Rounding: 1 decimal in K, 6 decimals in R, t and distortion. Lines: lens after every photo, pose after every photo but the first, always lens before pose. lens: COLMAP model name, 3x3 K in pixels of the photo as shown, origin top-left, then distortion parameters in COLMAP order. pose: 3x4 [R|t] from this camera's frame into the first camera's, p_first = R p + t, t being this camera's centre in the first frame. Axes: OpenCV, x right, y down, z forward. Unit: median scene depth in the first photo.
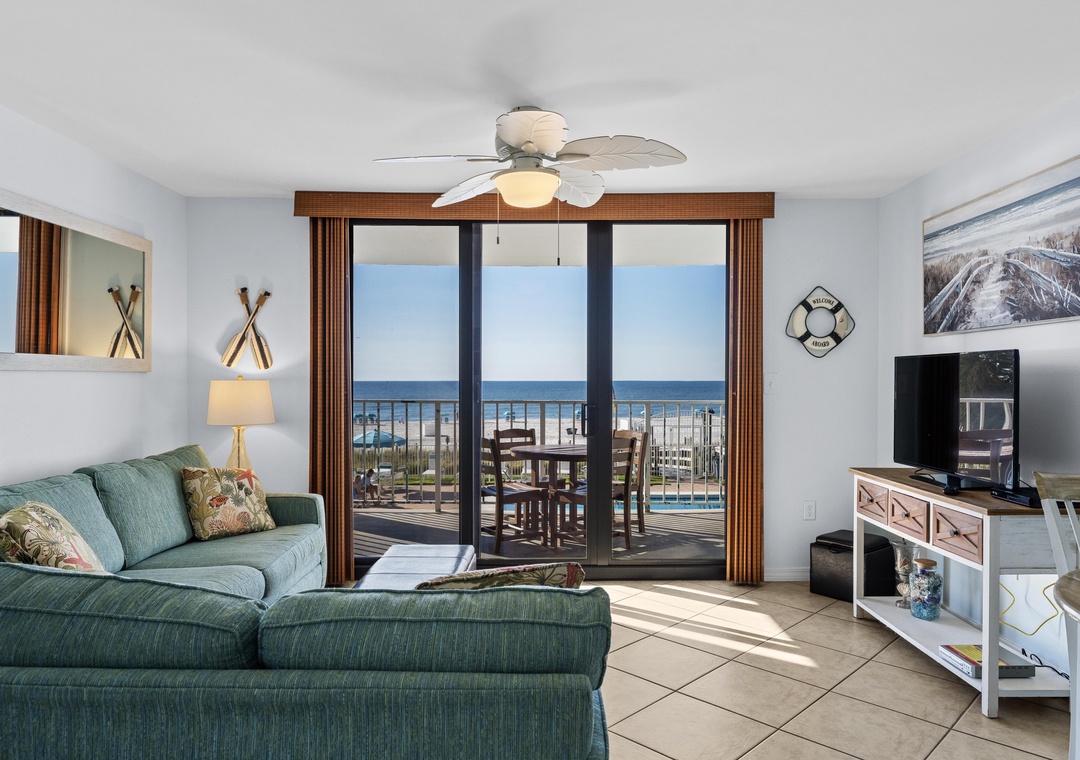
lens RADIAL K [[707.2, 0, 541.3], [0, 707.2, 393.1], [0, 0, 1]] dist [0.001017, 0.000253]
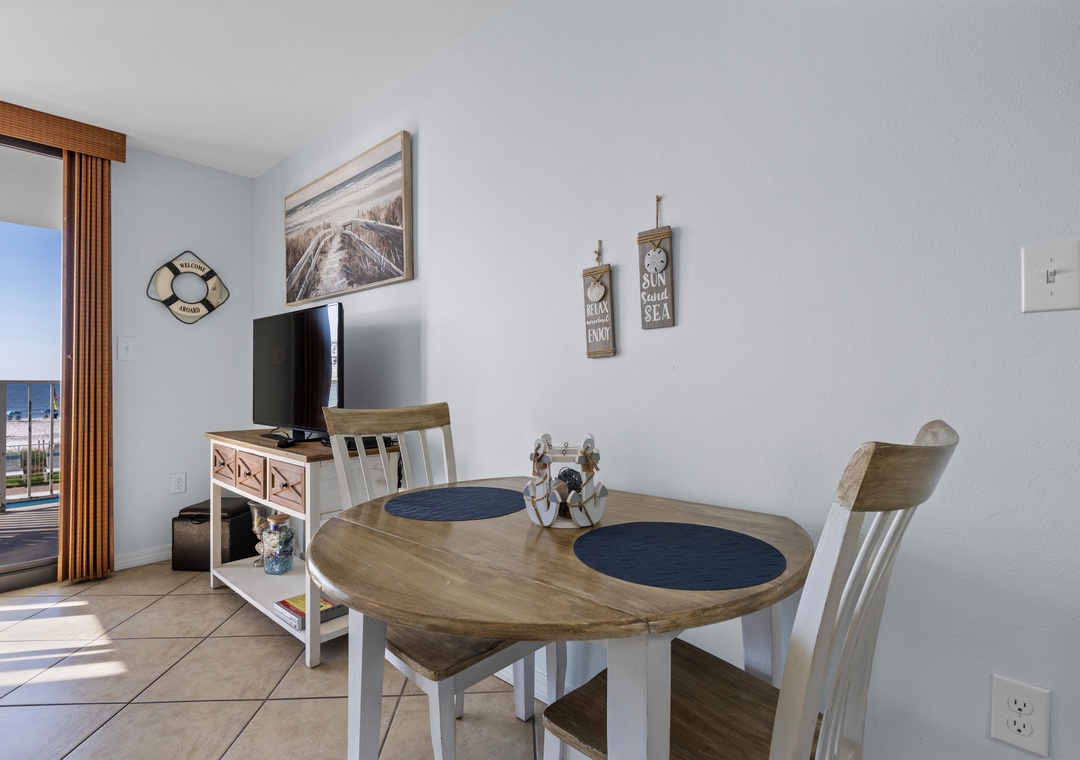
lens RADIAL K [[534.5, 0, 540.0], [0, 534.5, 380.0], [0, 0, 1]] dist [-0.000185, 0.000047]
pose [[0.672894, 0.001361, 0.739738, 0.218256], [0.011495, 0.999858, -0.012296, 0.051629], [-0.739650, 0.016777, 0.672783, 0.188663]]
